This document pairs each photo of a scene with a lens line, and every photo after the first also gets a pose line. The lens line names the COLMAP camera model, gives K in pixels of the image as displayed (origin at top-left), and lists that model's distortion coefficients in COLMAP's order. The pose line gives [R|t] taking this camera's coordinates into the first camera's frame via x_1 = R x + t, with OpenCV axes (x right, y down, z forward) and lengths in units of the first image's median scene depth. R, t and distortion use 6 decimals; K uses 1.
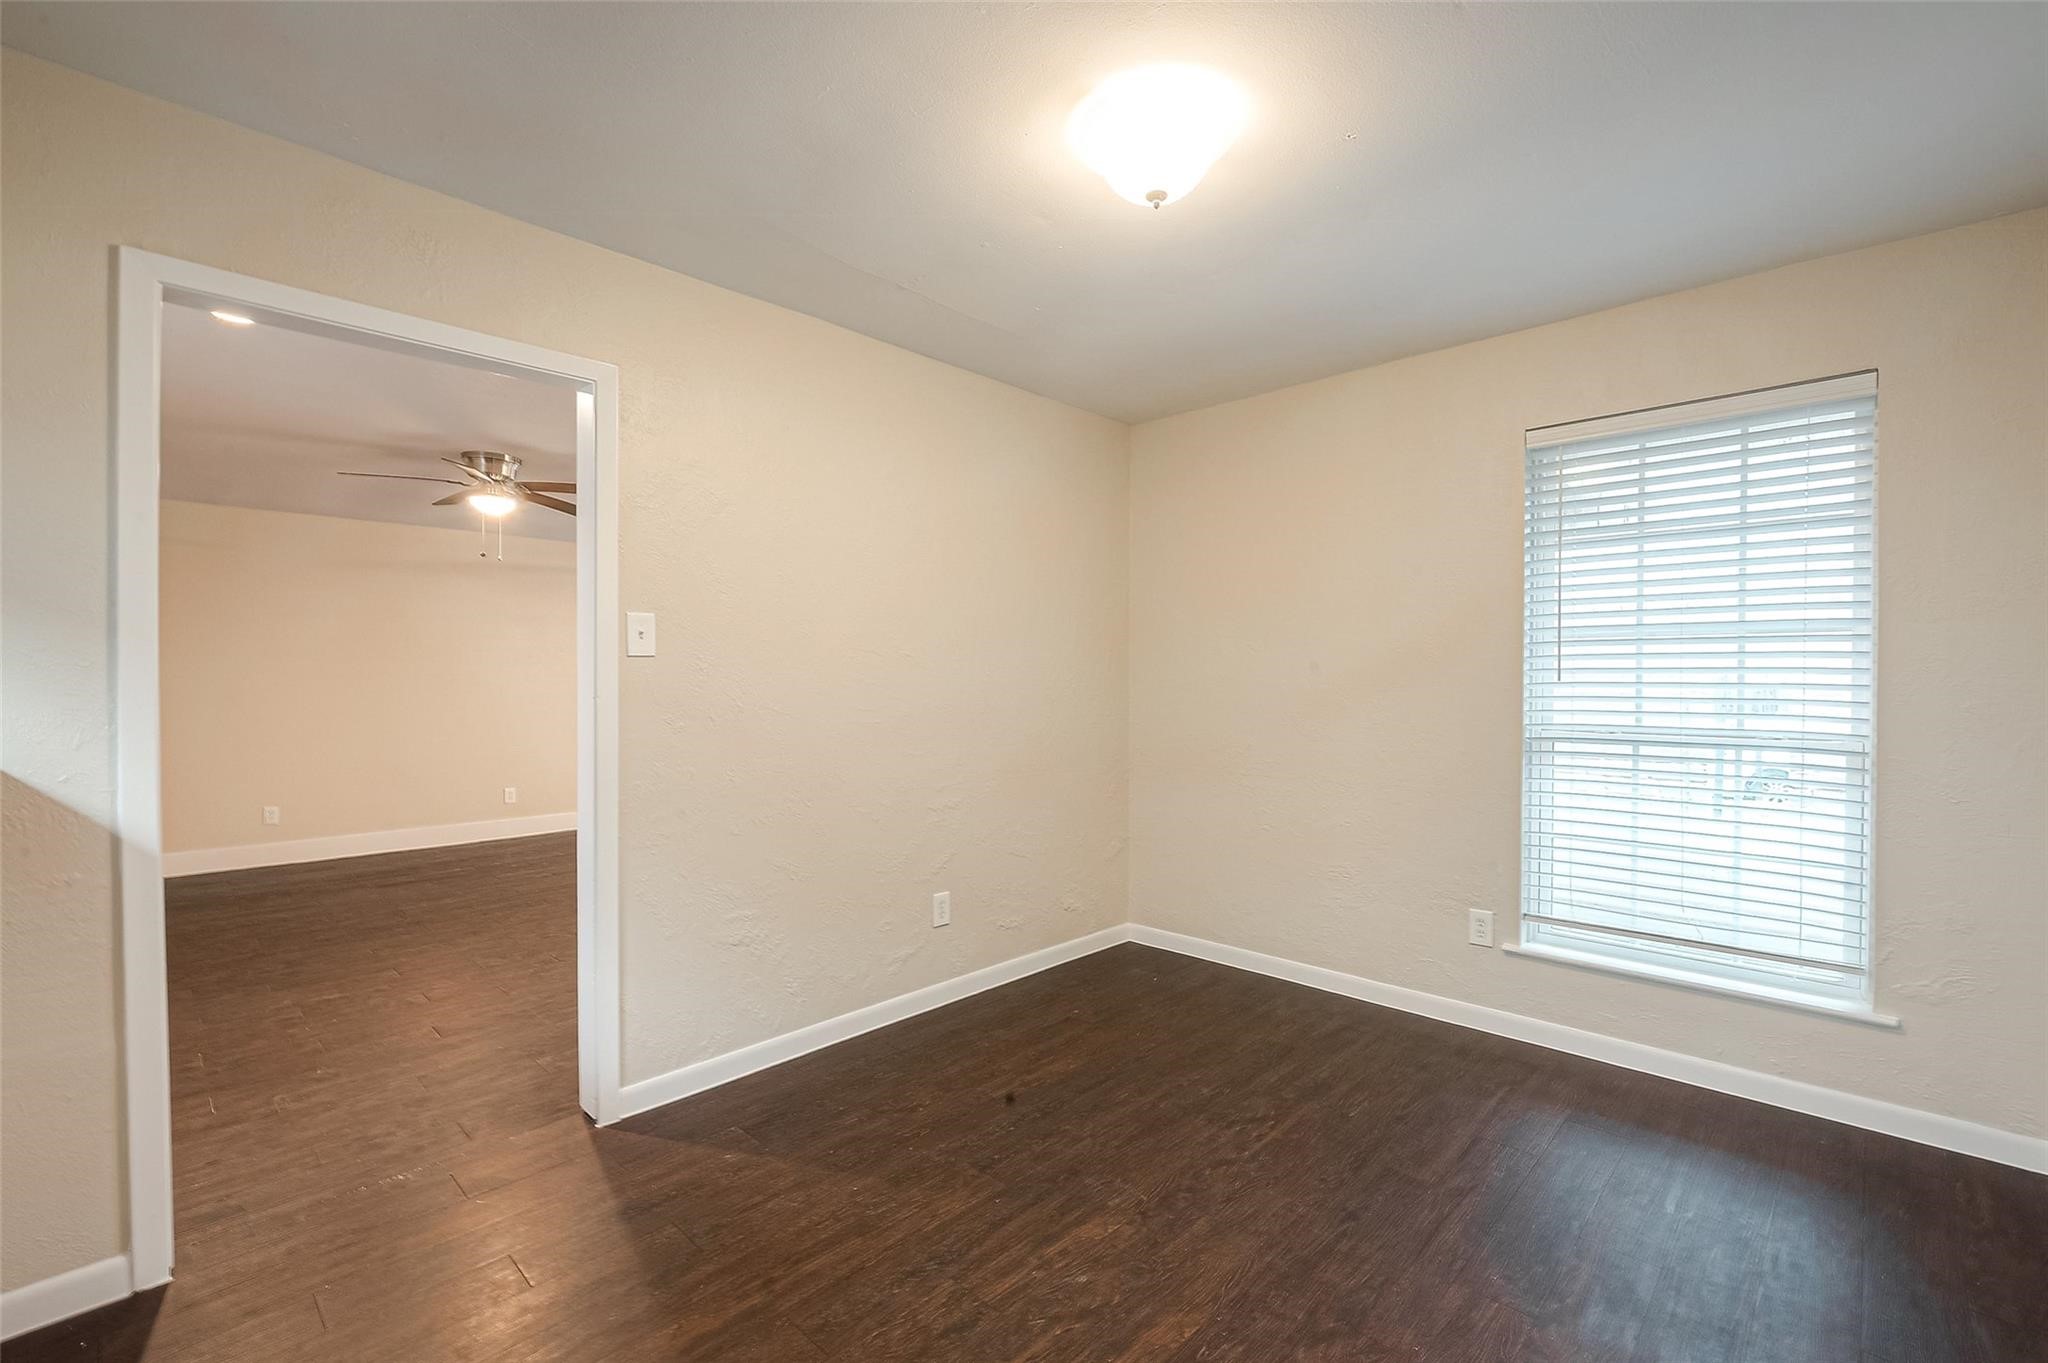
lens RADIAL K [[873.1, 0, 1053.1], [0, 873.1, 699.5], [0, 0, 1]] dist [-0.001854, 0.000319]
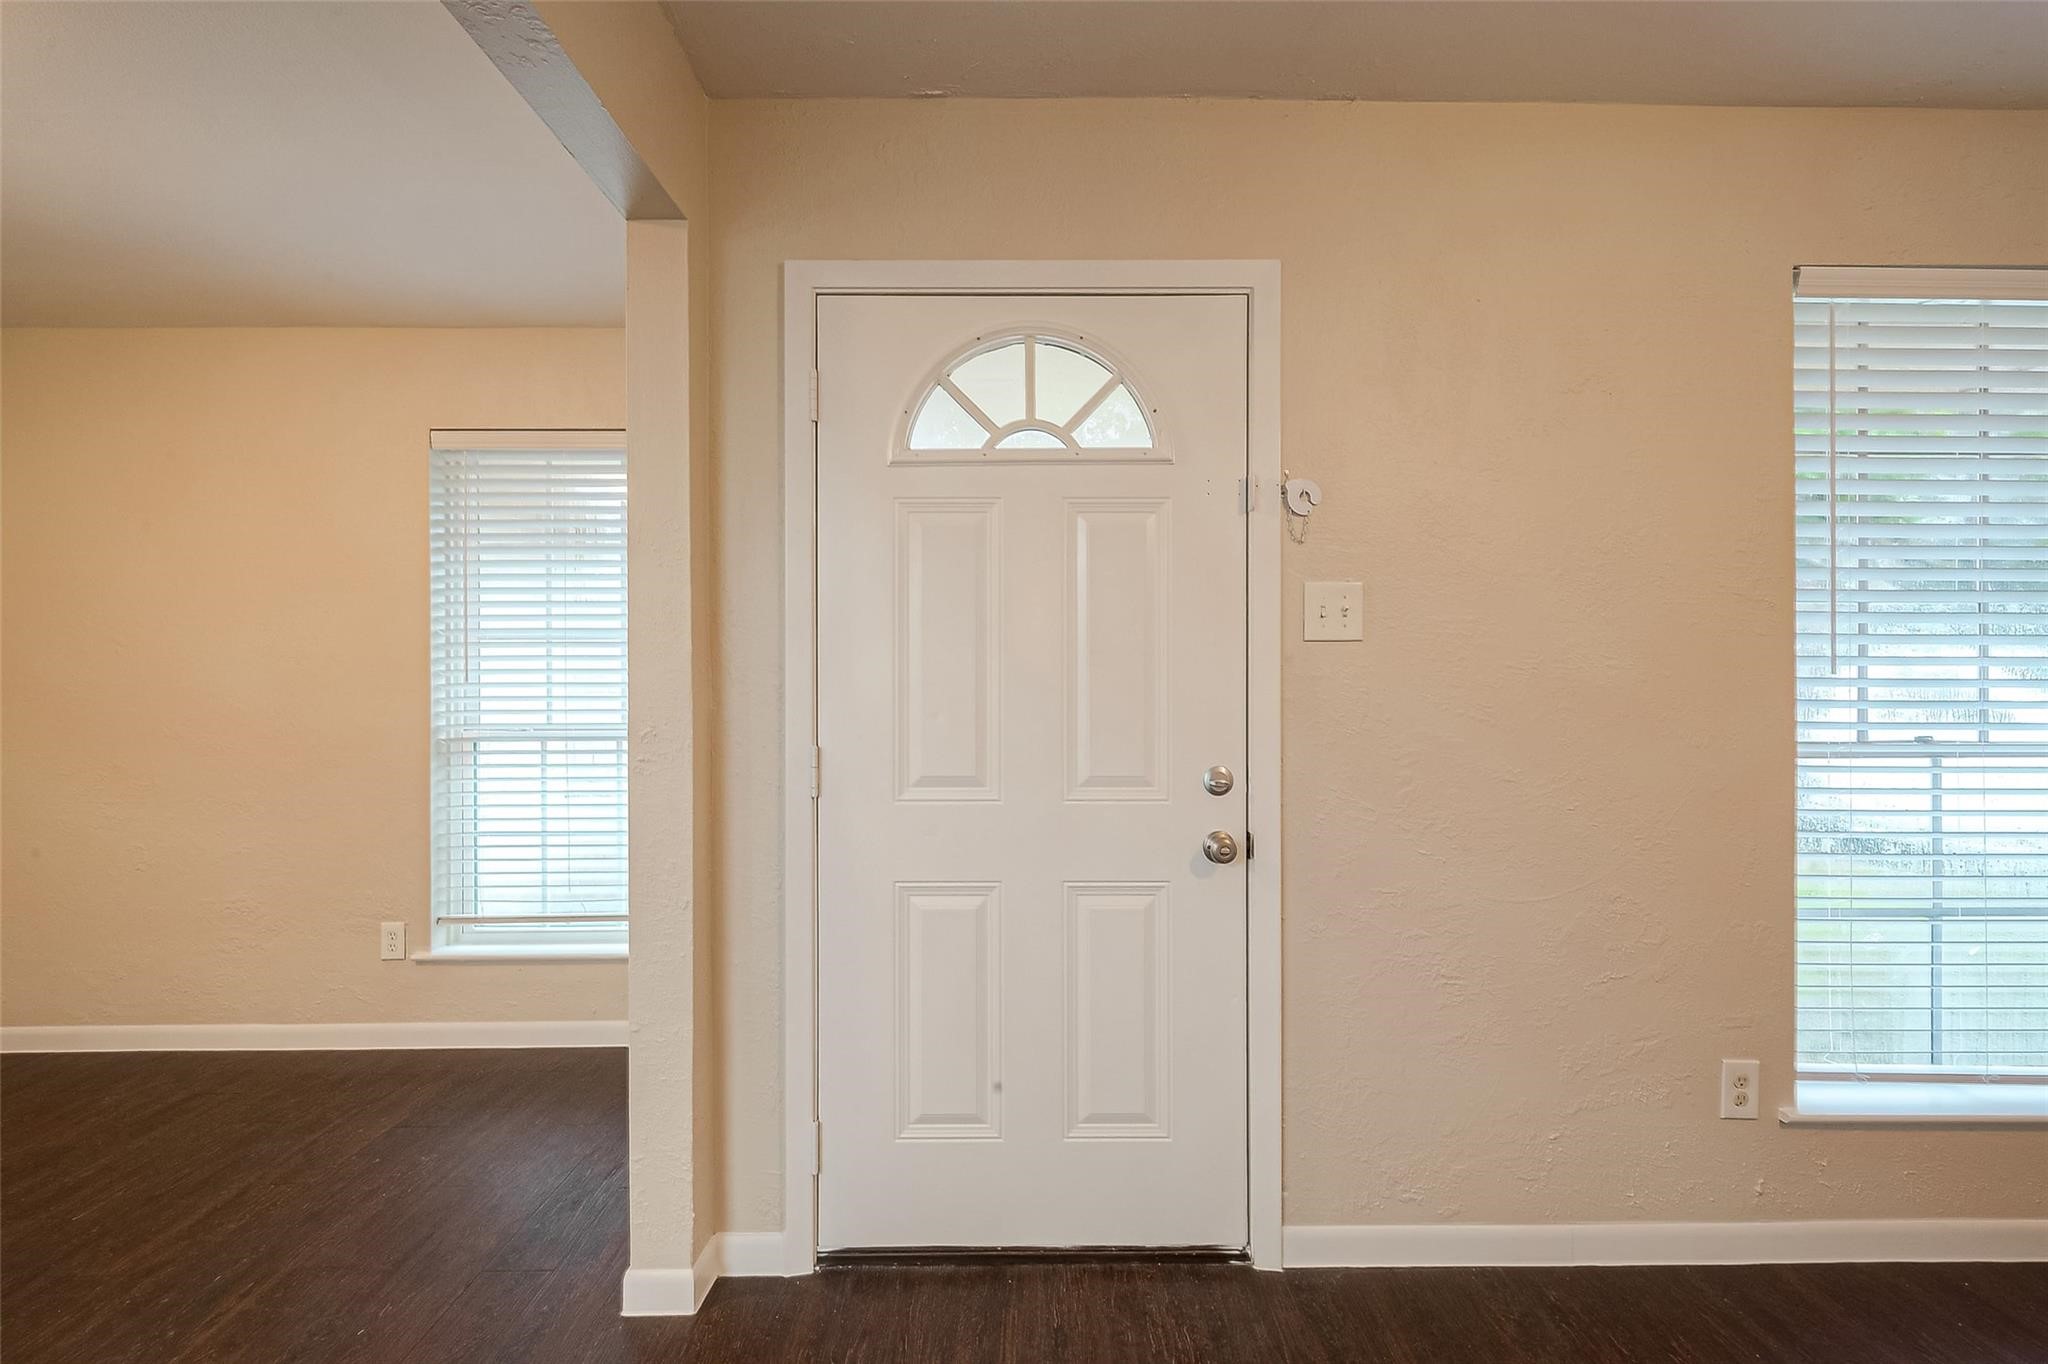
lens RADIAL K [[873.1, 0, 1008.3], [0, 873.1, 676.5], [0, 0, 1]] dist [-0.001854, 0.000319]
pose [[0.720334, 0.000795, 0.693627, 0.331881], [0.016375, 0.999701, -0.018151, 0.001415], [-0.693434, 0.024433, 0.720106, -0.164061]]
